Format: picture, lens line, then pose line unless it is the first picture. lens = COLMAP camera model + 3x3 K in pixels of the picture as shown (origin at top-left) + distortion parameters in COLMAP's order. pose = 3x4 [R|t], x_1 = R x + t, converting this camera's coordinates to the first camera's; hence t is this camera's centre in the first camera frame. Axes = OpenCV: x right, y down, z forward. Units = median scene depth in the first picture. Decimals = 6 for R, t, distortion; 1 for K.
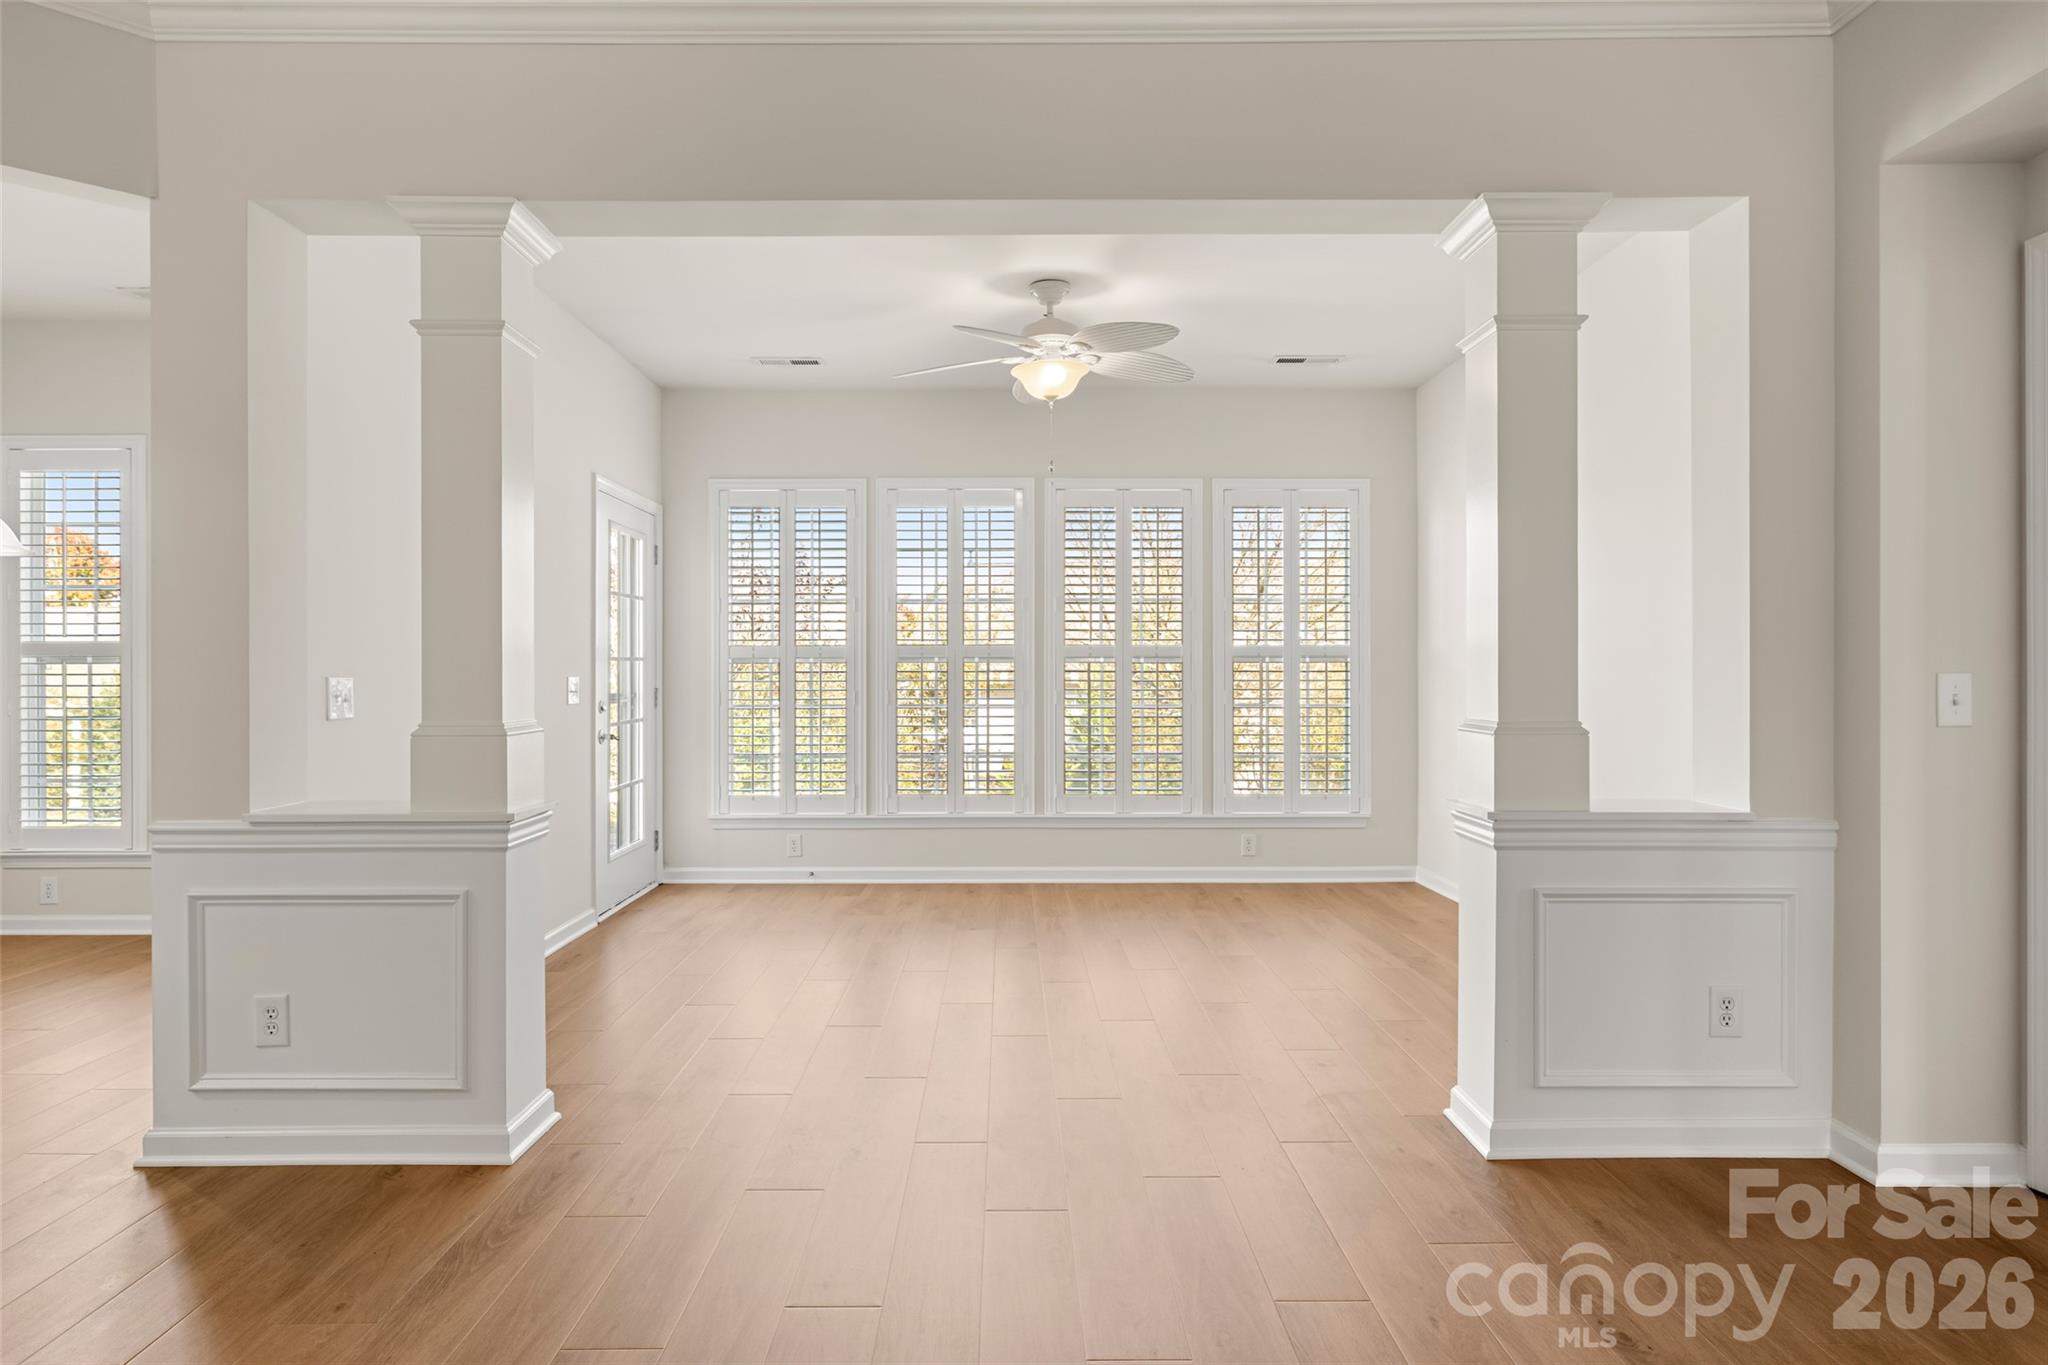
lens RADIAL K [[1131.0, 0, 1015.7], [0, 1131.0, 676.4], [0, 0, 1]] dist [0.000369, 0.000398]
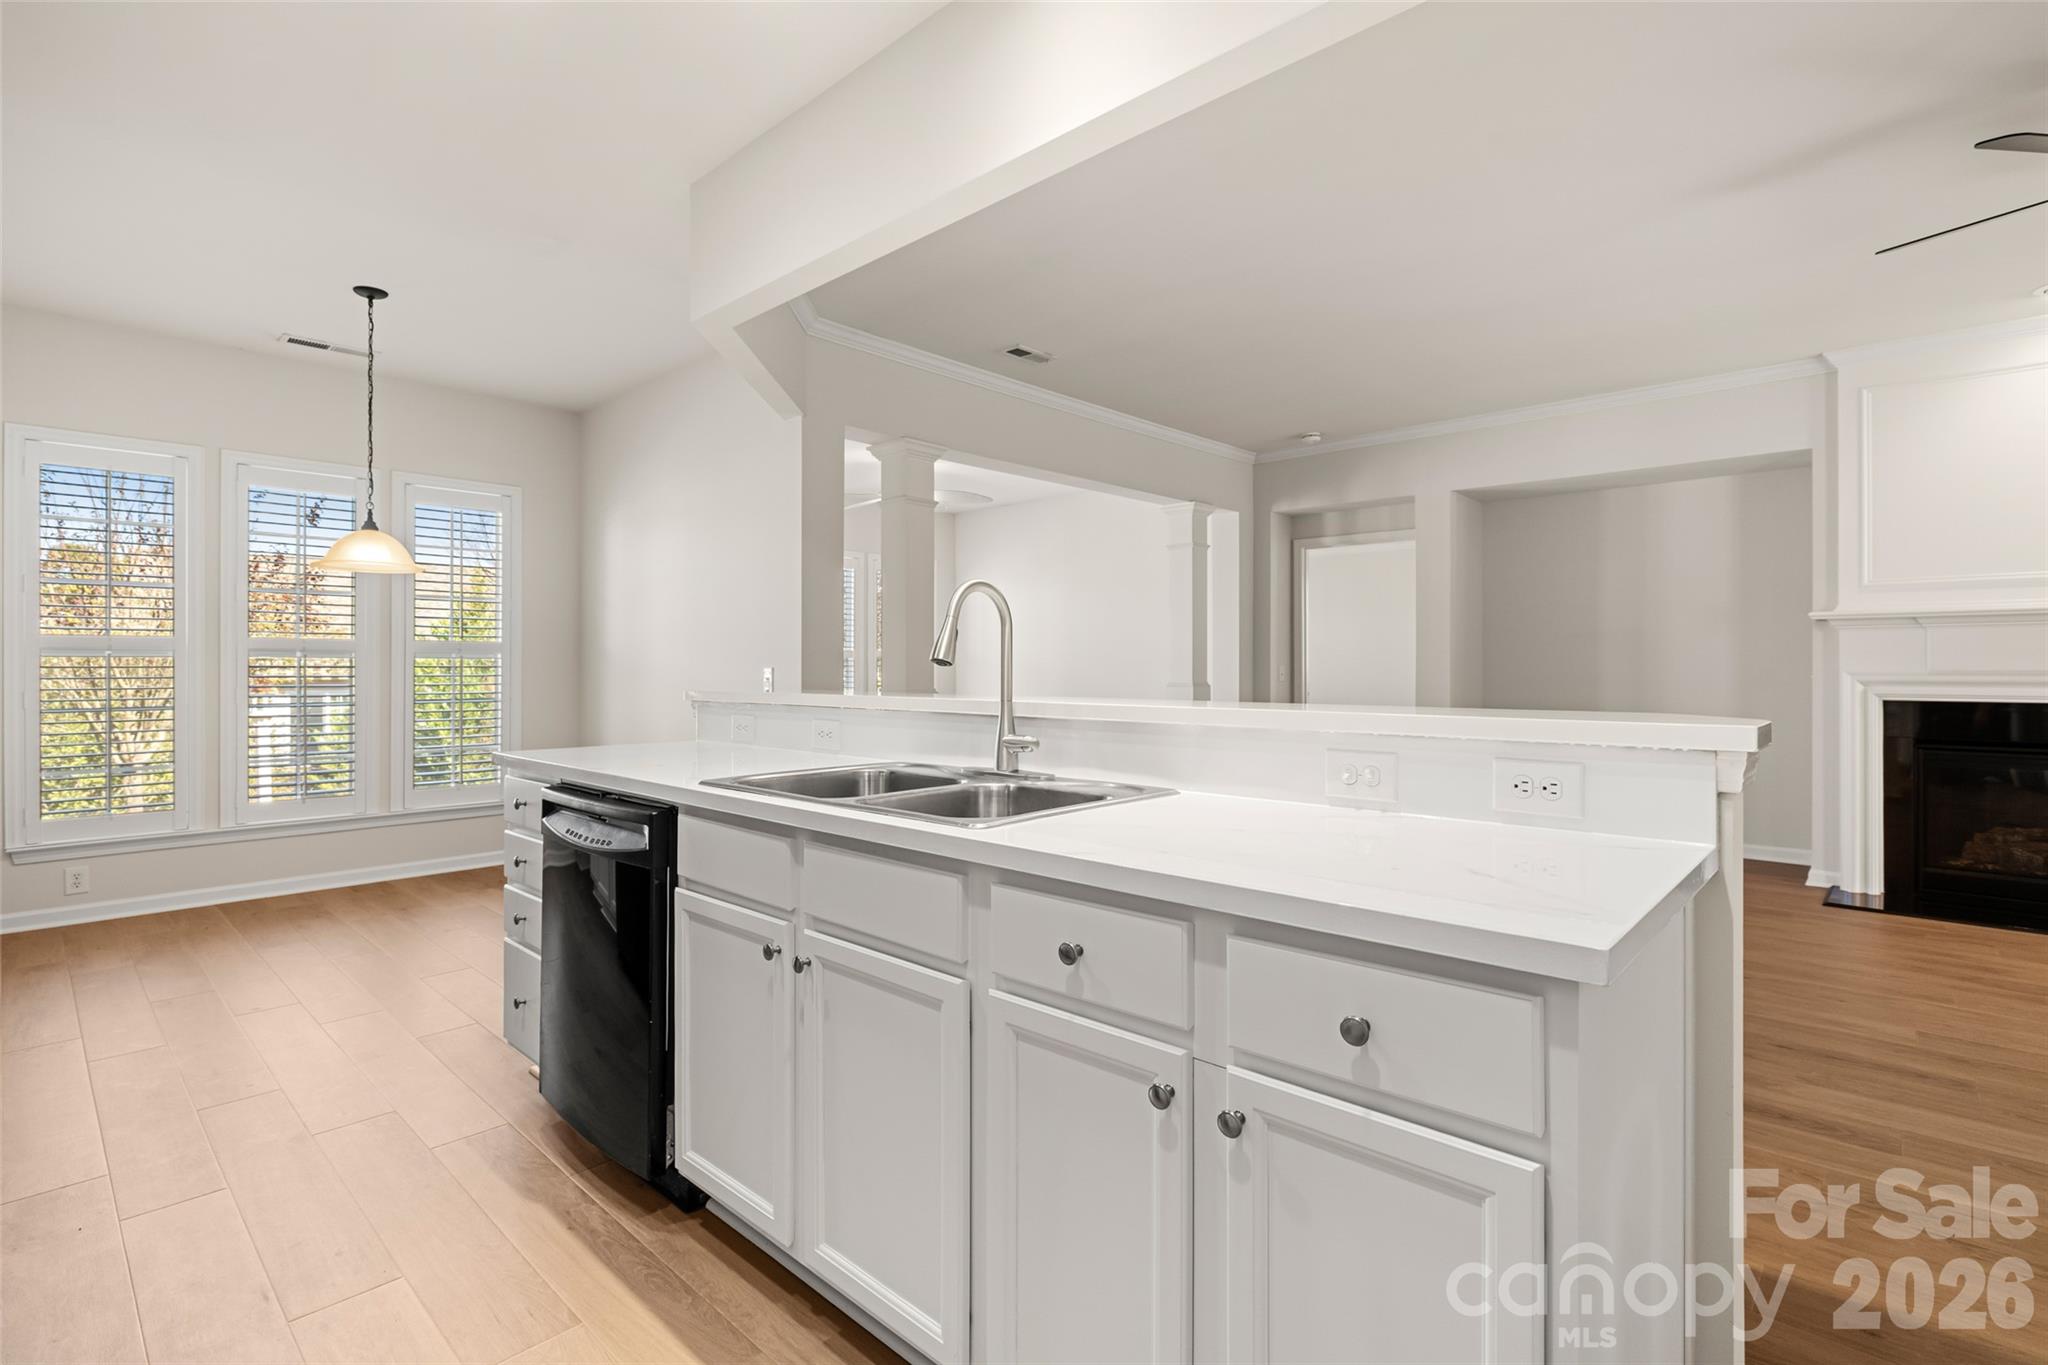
lens RADIAL K [[954.5, 0, 1021.1], [0, 954.5, 659.6], [0, 0, 1]] dist [-0.009142, 0.000052]
pose [[0.689008, 0.004723, 0.724738, -0.891614], [0.002740, 0.999955, -0.009122, 0.002069], [-0.724748, 0.008271, 0.688964, -0.198449]]
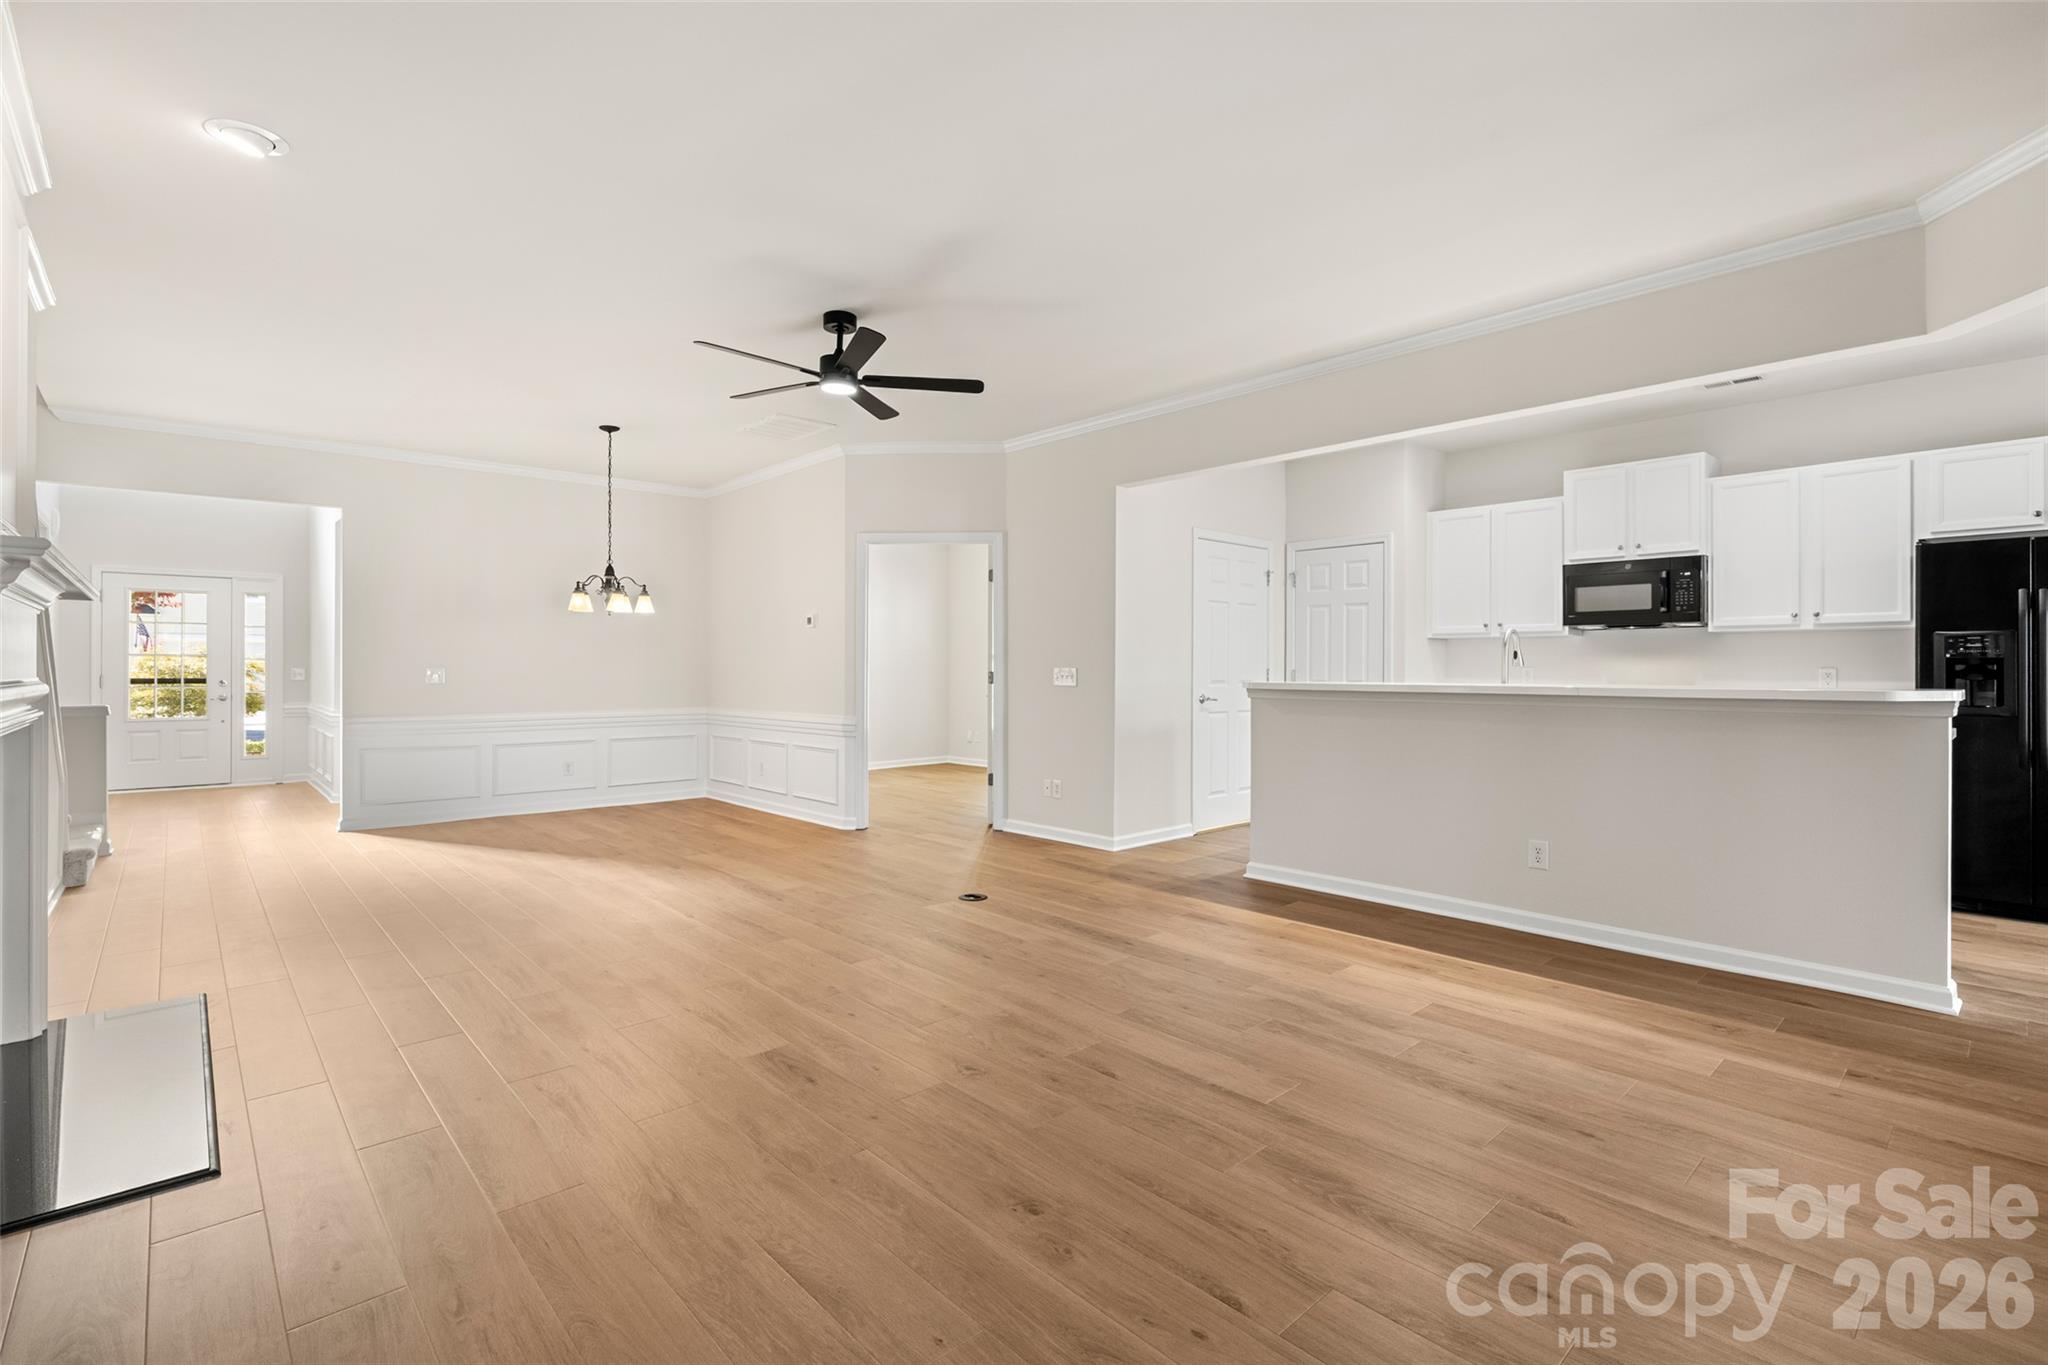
lens RADIAL K [[934.3, 0, 1028.3], [0, 934.3, 659.8], [0, 0, 1]] dist [-0.003060, 0.000139]
pose [[-0.739926, -0.001861, -0.672686, 0.299867], [-0.000828, 0.999998, -0.001856, -0.003037], [0.672688, -0.000817, -0.739926, 0.427969]]
